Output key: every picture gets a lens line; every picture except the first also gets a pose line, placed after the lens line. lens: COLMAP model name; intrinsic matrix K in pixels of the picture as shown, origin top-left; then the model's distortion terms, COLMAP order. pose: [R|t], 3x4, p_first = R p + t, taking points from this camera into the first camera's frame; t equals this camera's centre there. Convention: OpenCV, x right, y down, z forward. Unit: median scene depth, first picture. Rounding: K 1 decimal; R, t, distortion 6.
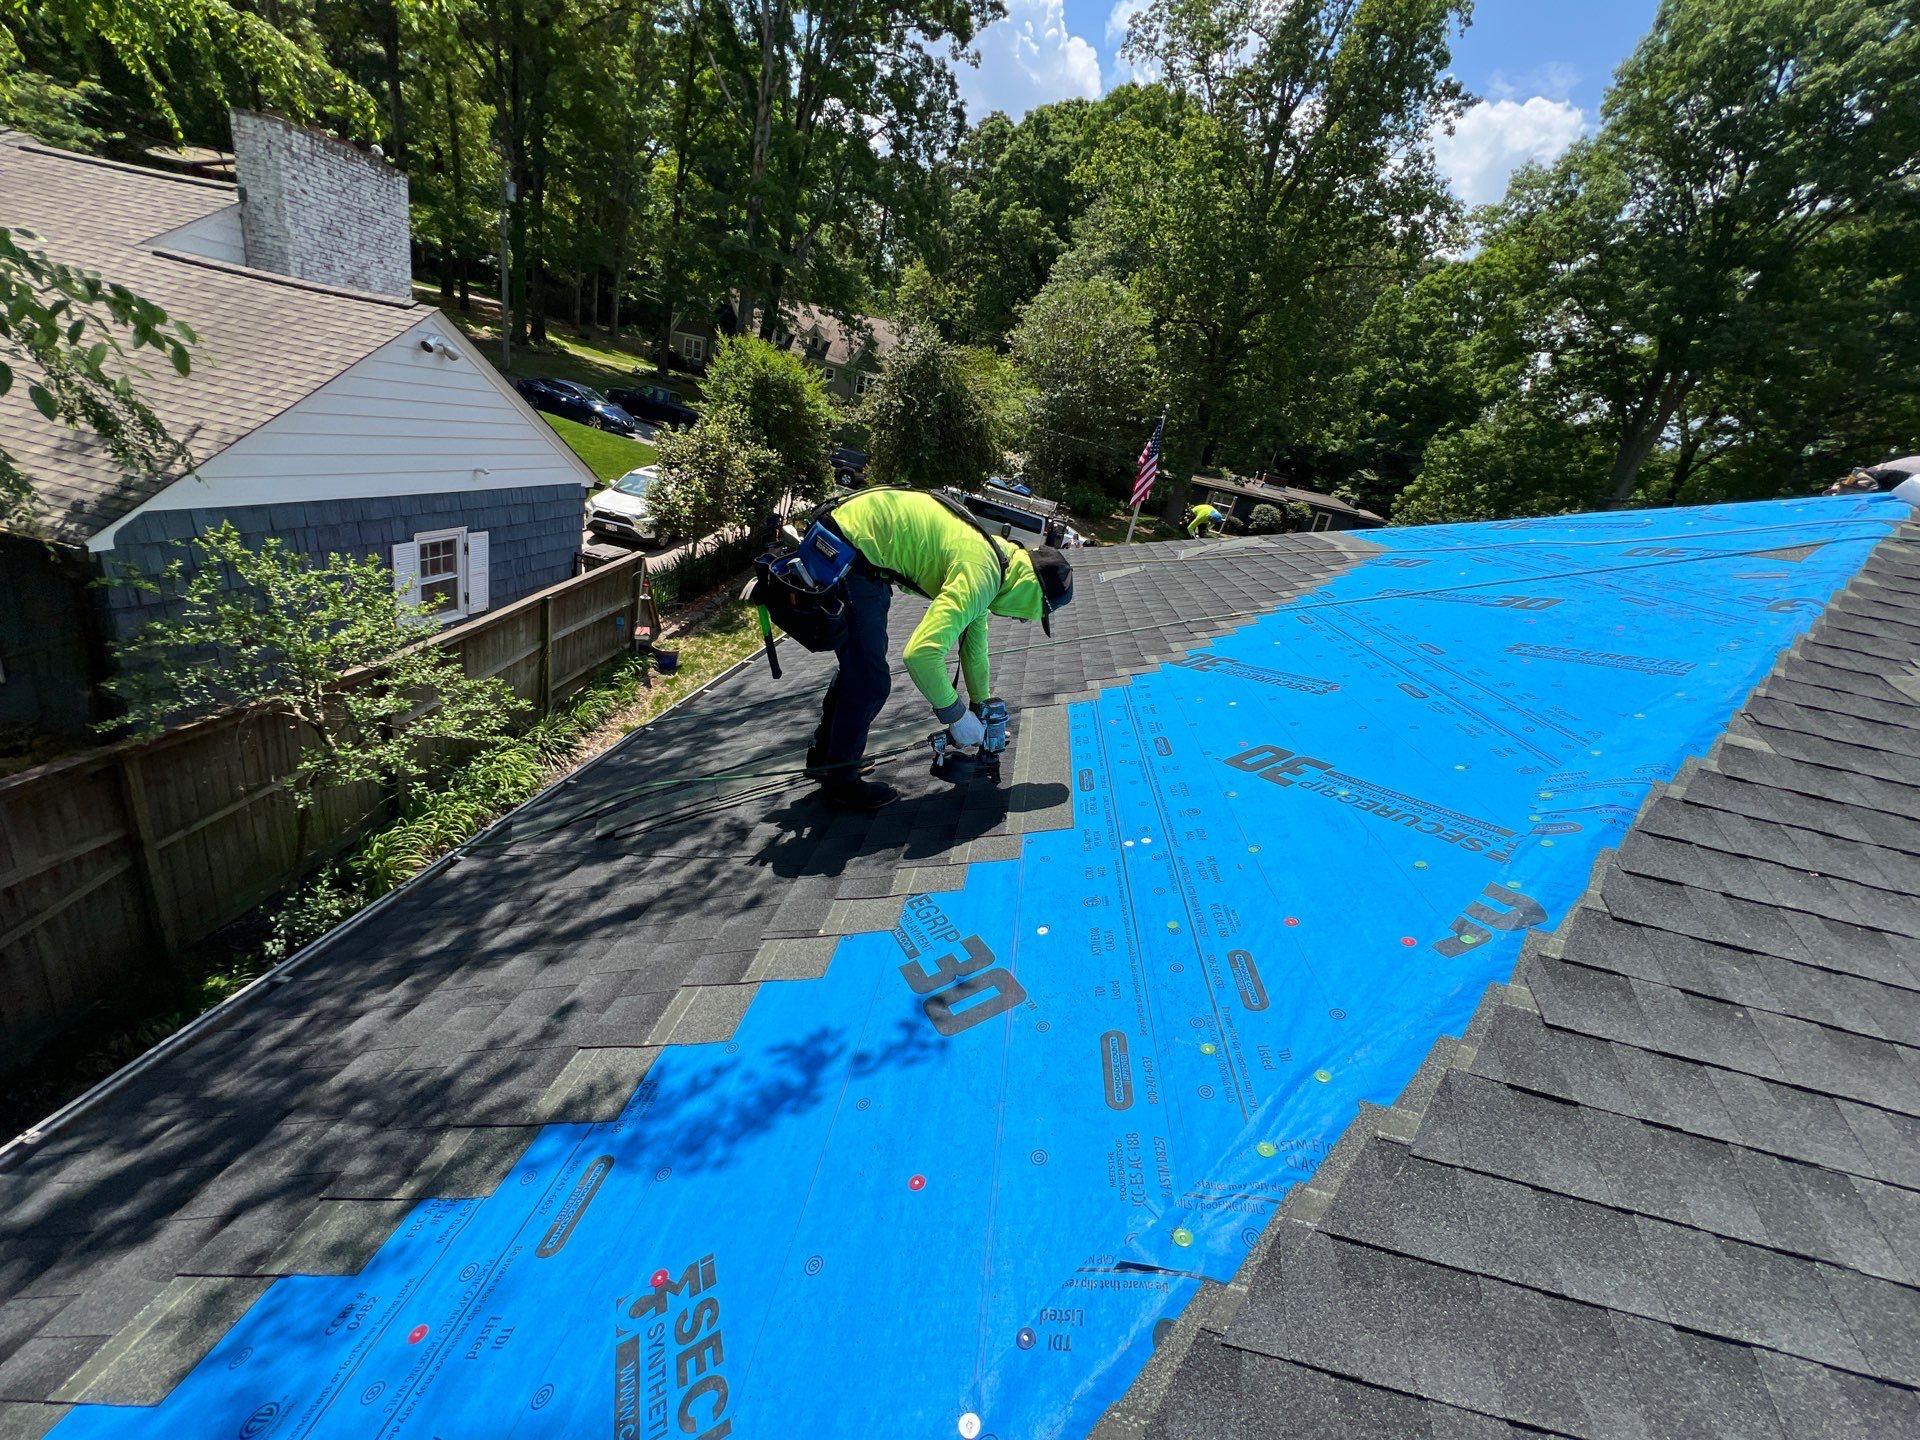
lens RADIAL K [[770.8, 0, 960.0], [0, 770.8, 720.0], [0, 0, 1]] dist [-0.000034, -0.000503]
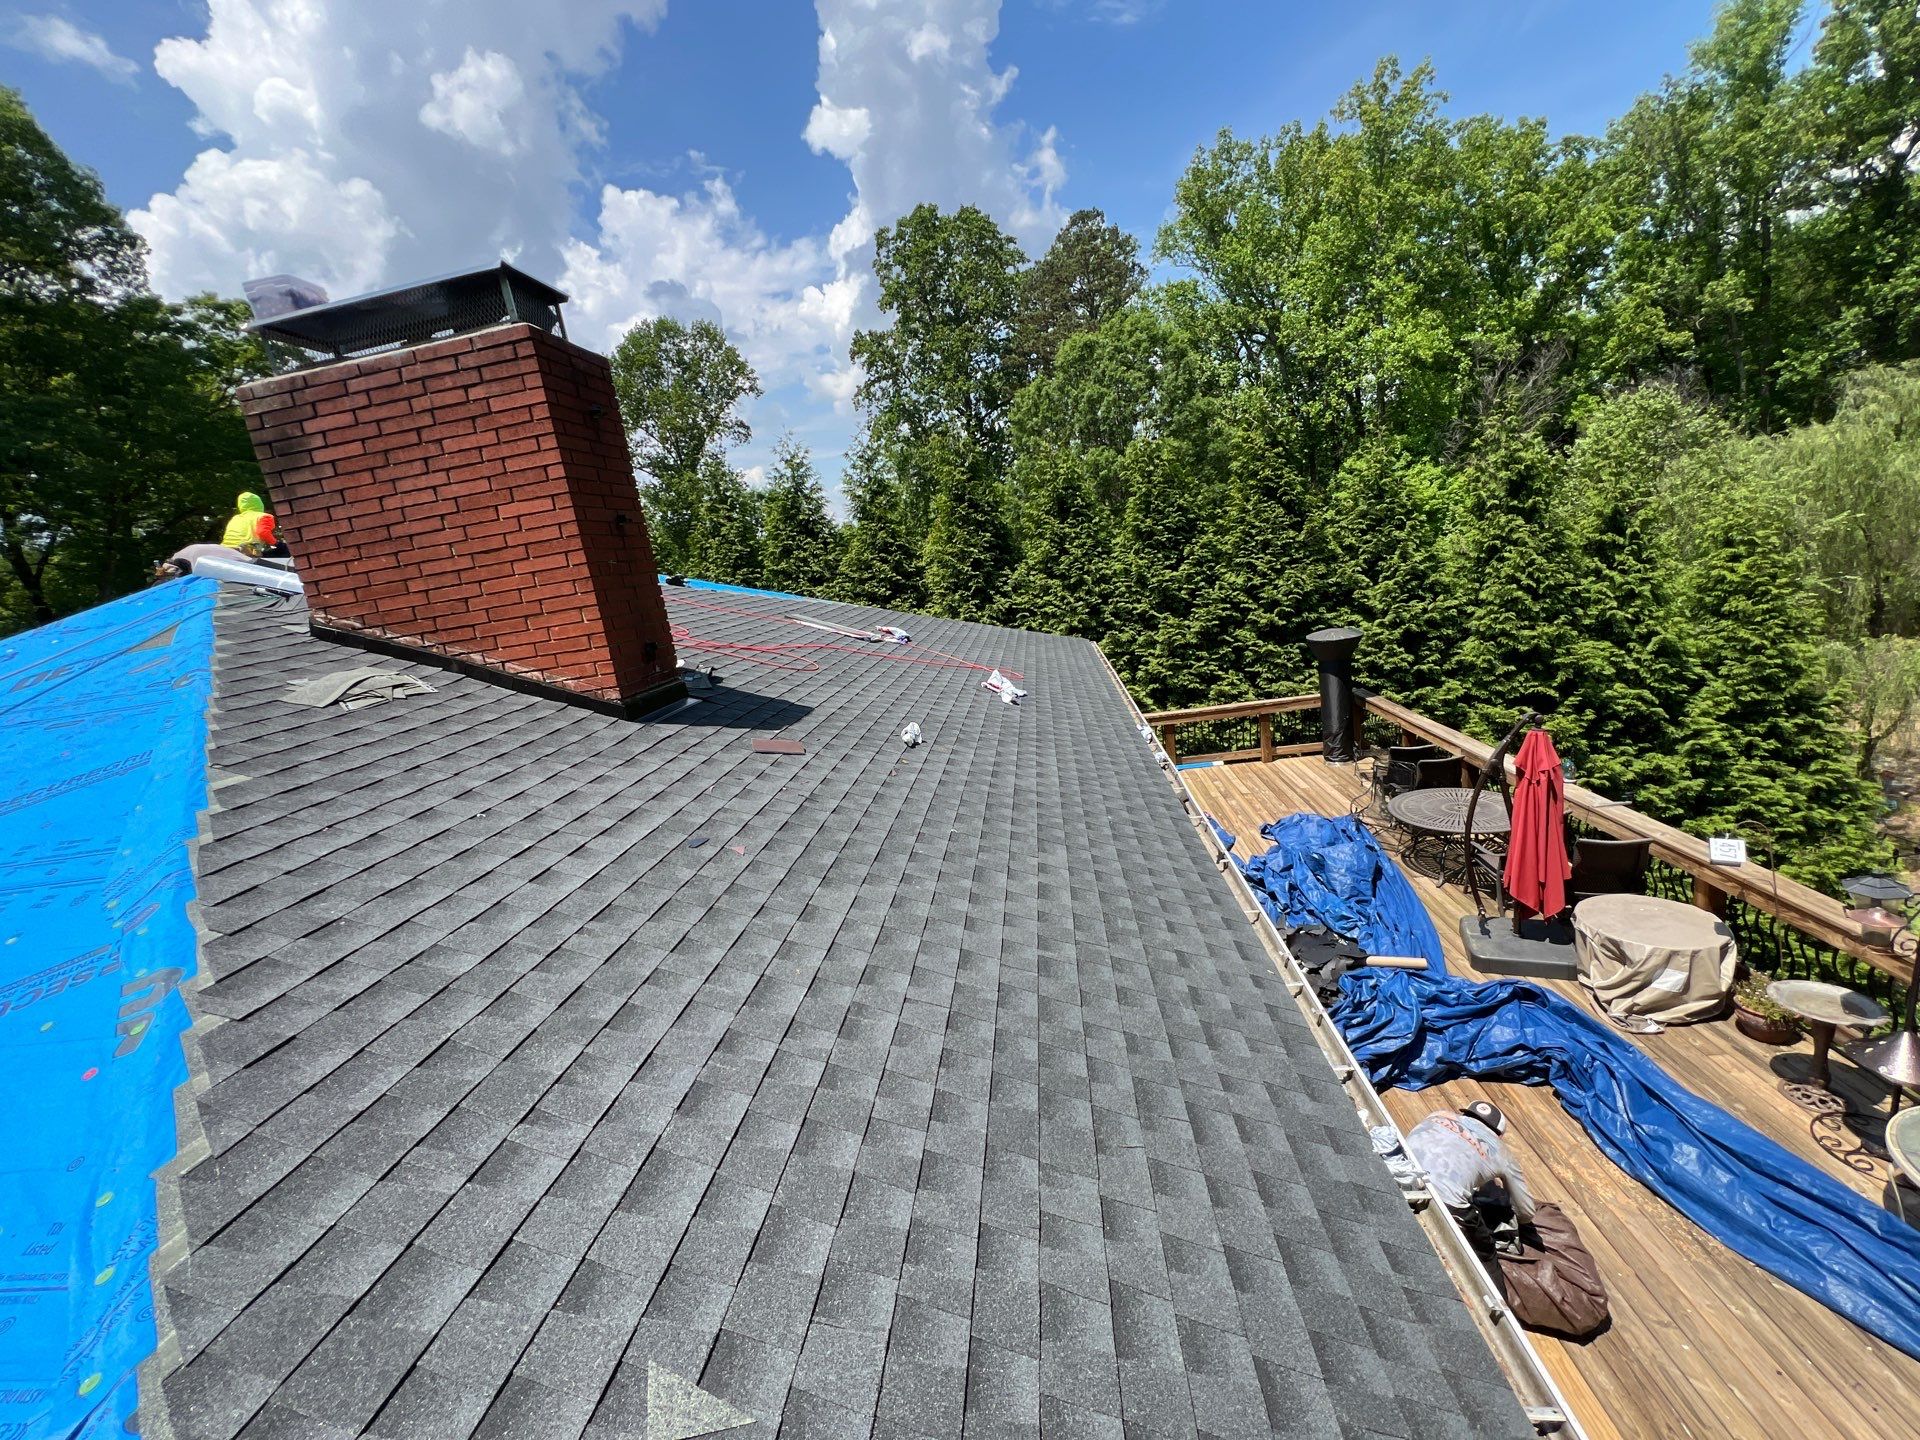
lens RADIAL K [[770.8, 0, 960.0], [0, 770.8, 720.0], [0, 0, 1]] dist [-0.000034, -0.000503]
pose [[-0.050865, -0.396227, 0.916743, -0.264843], [0.482700, 0.793840, 0.369889, 0.082681], [-0.874308, 0.461326, 0.150880, -0.443998]]
